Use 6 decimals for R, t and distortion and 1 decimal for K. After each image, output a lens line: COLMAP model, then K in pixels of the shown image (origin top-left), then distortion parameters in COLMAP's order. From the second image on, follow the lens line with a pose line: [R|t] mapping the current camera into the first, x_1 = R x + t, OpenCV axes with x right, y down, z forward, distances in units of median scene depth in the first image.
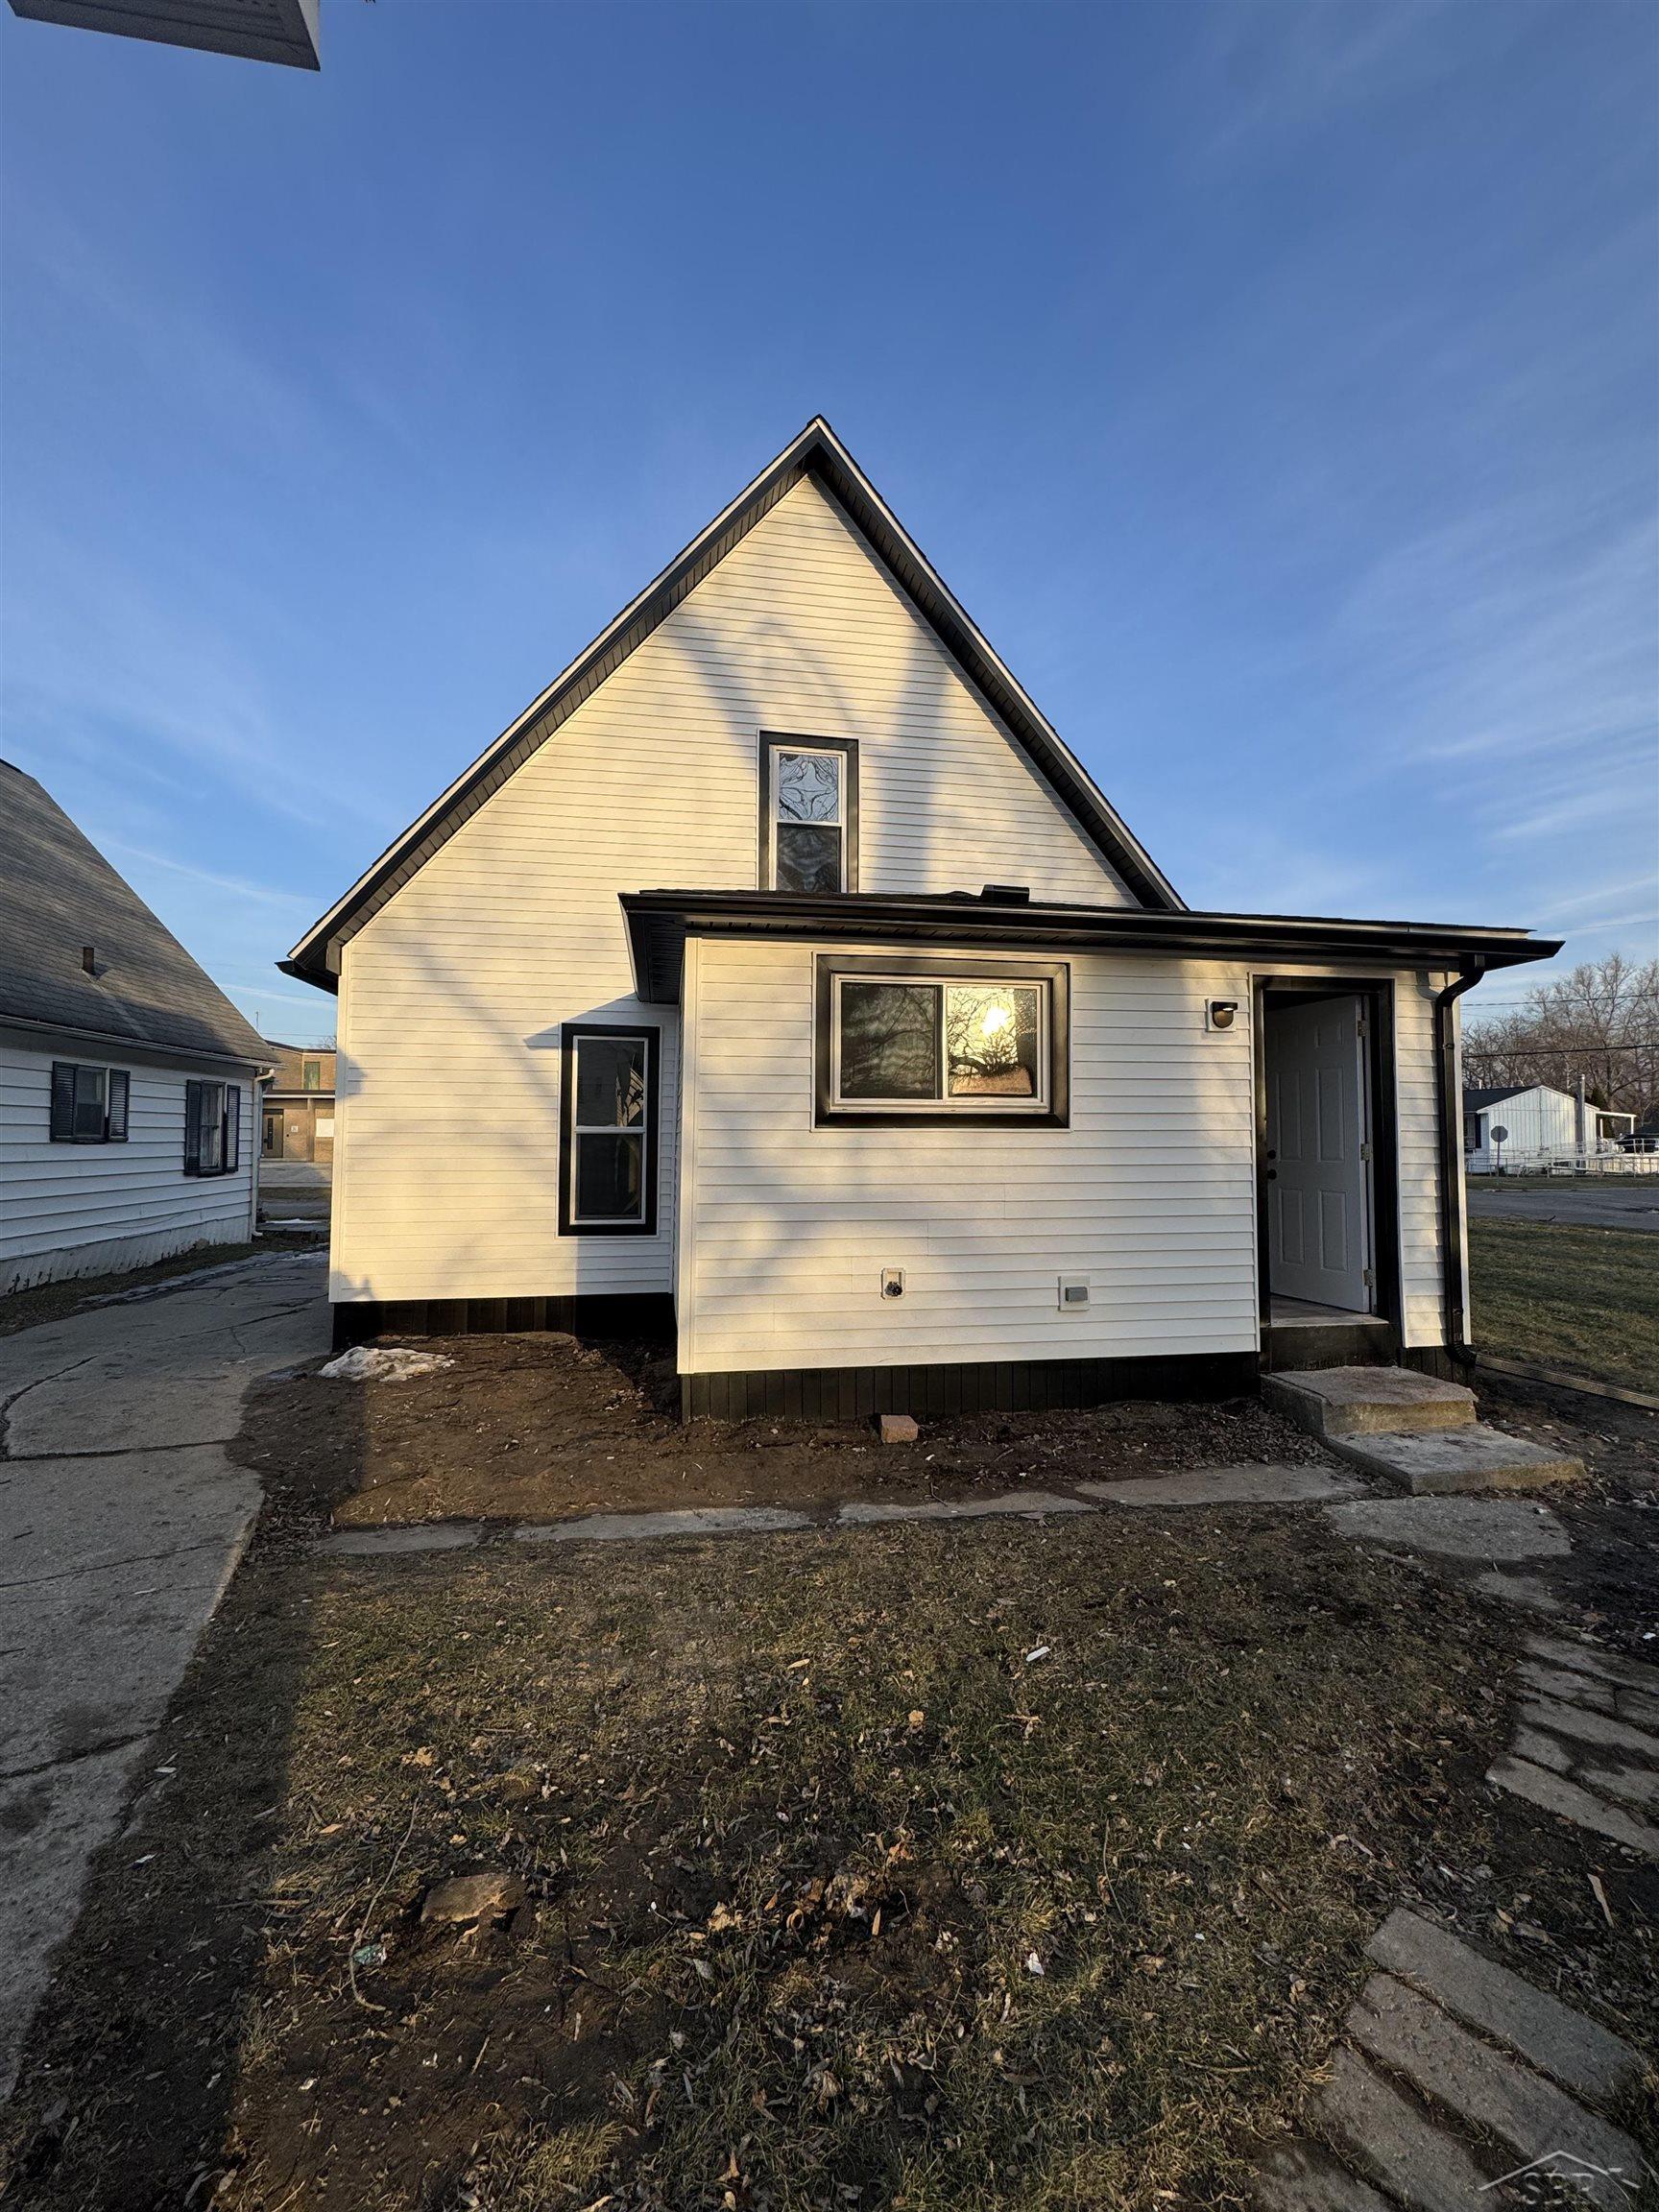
lens RADIAL K [[885.6, 0, 825.8], [0, 885.6, 1102.0], [0, 0, 1]] dist [-0.004483, 0.001398]
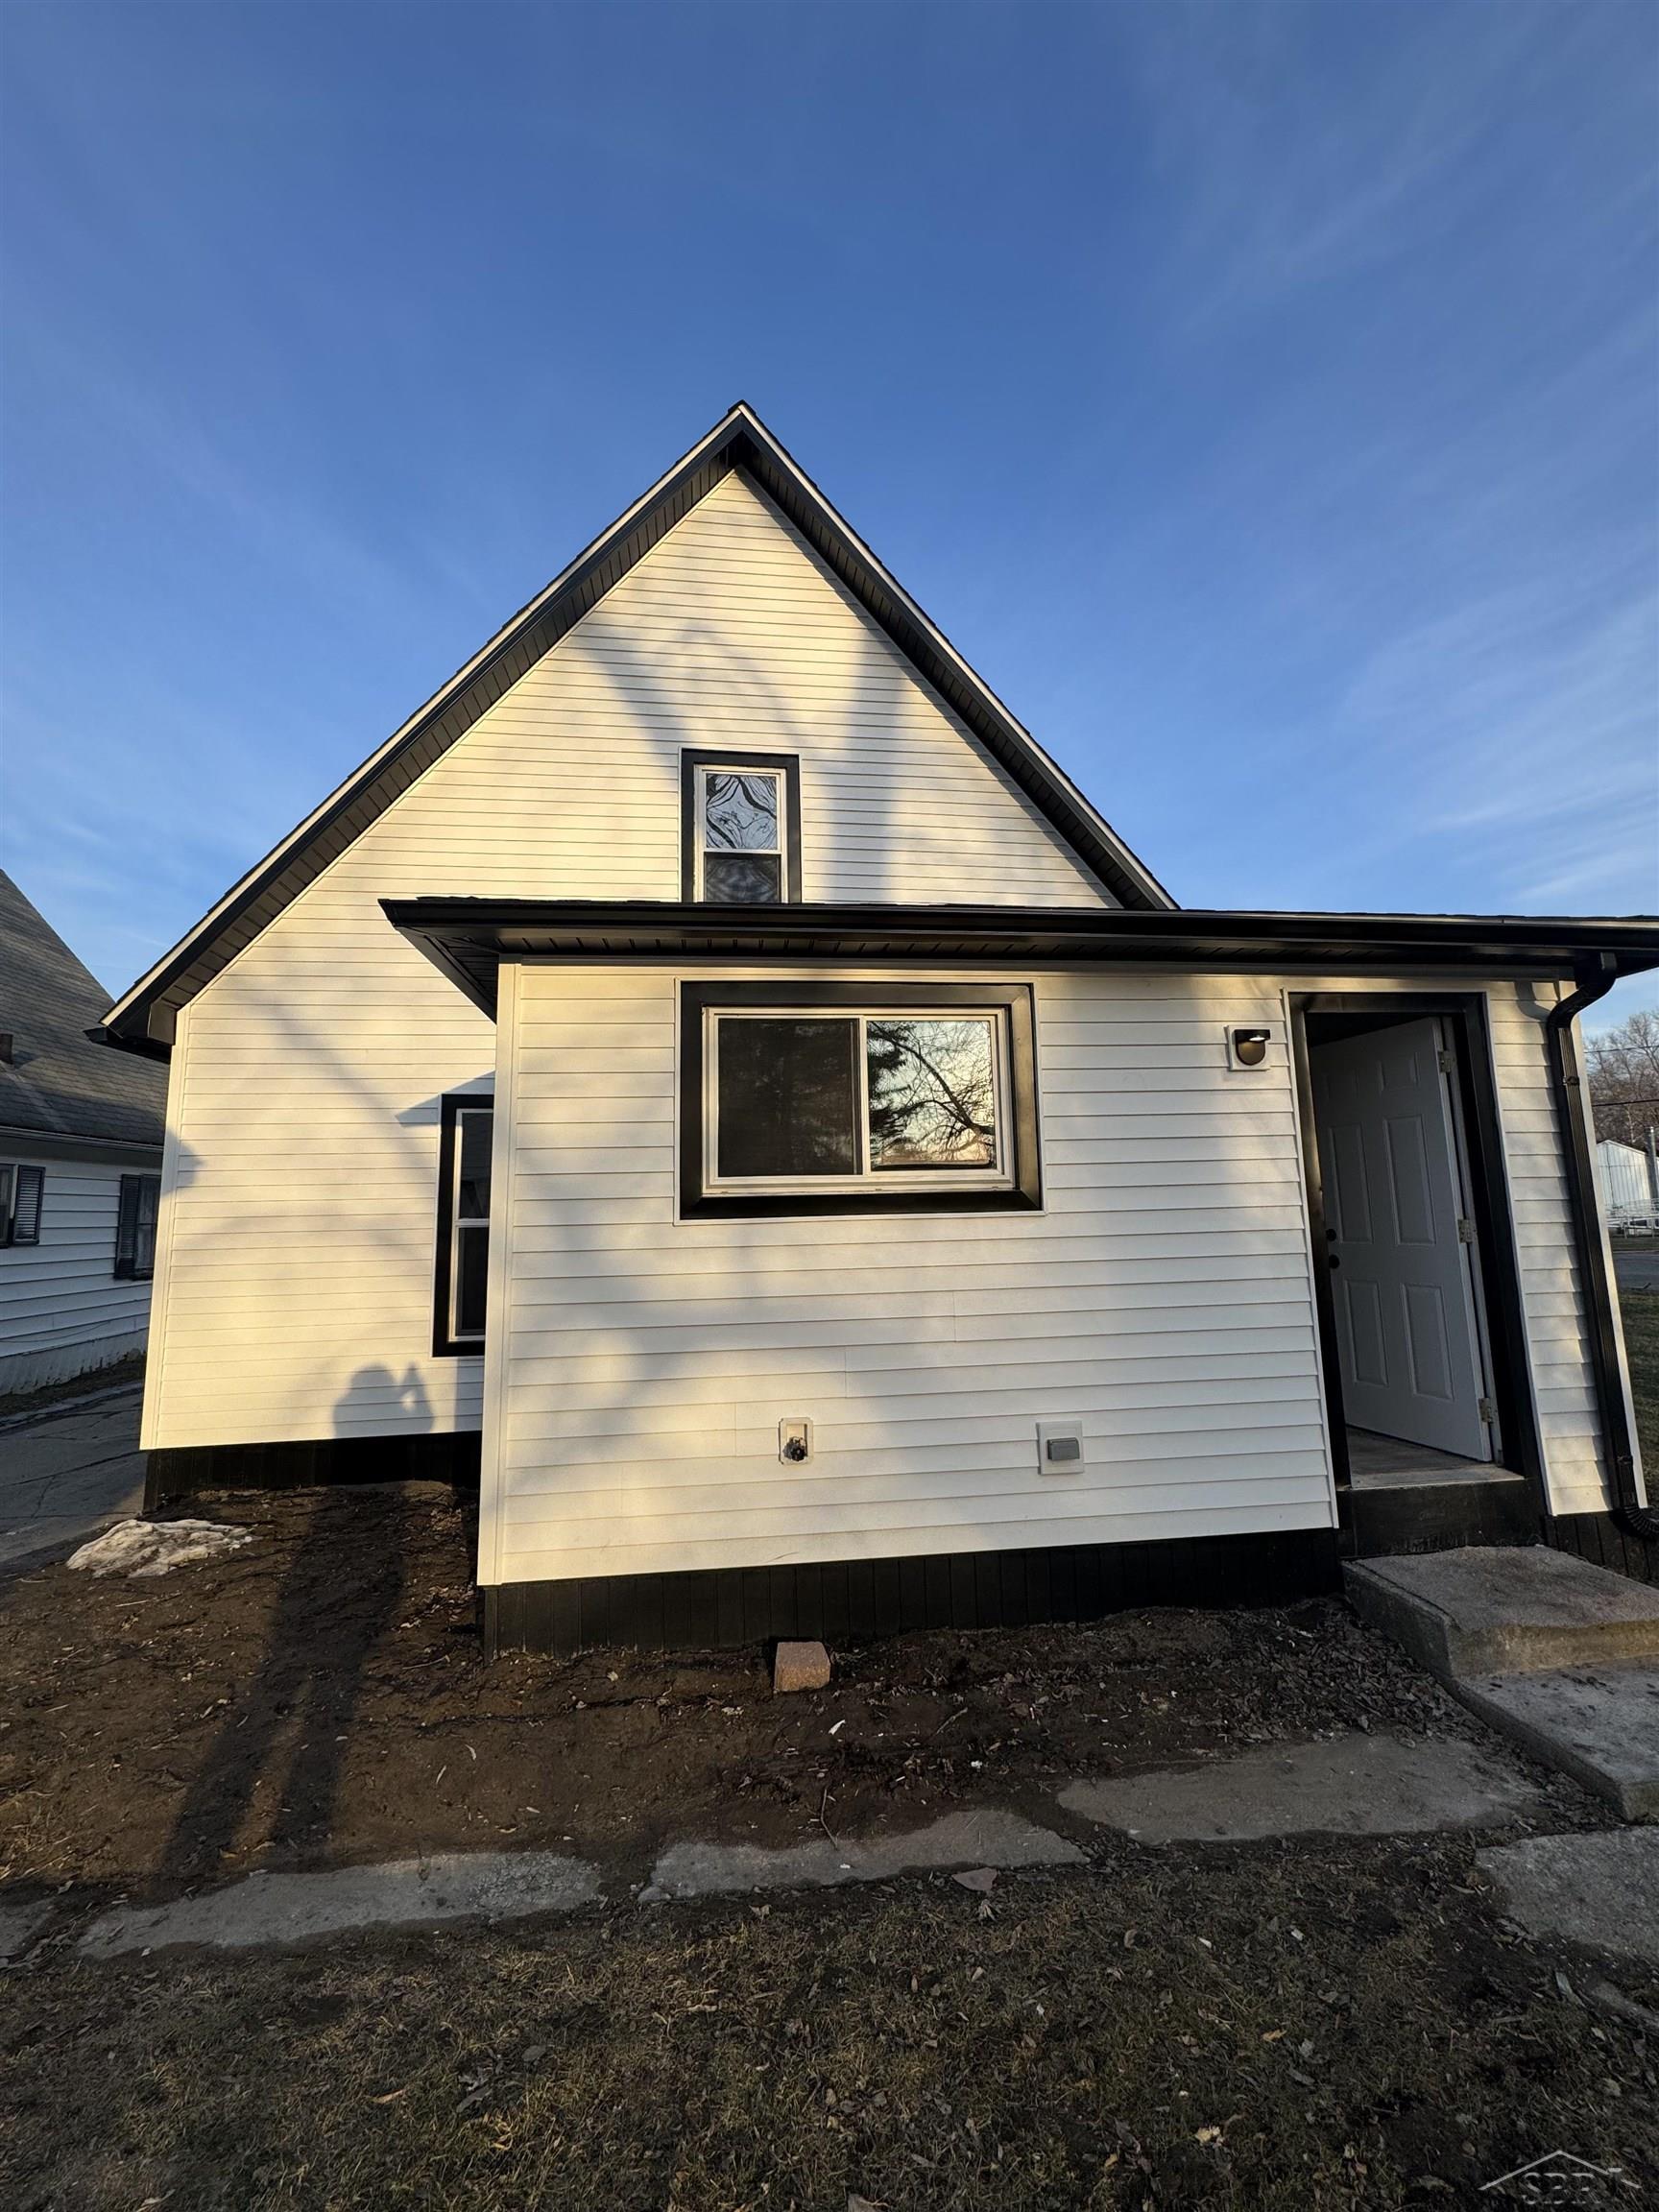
lens RADIAL K [[885.6, 0, 826.3], [0, 885.6, 1101.7], [0, 0, 1]] dist [-0.004483, 0.001398]
pose [[0.998855, -0.030657, -0.036725, 0.124495], [0.027358, 0.995815, -0.087197, 0.000105], [0.039244, 0.086092, 0.995514, 0.263938]]
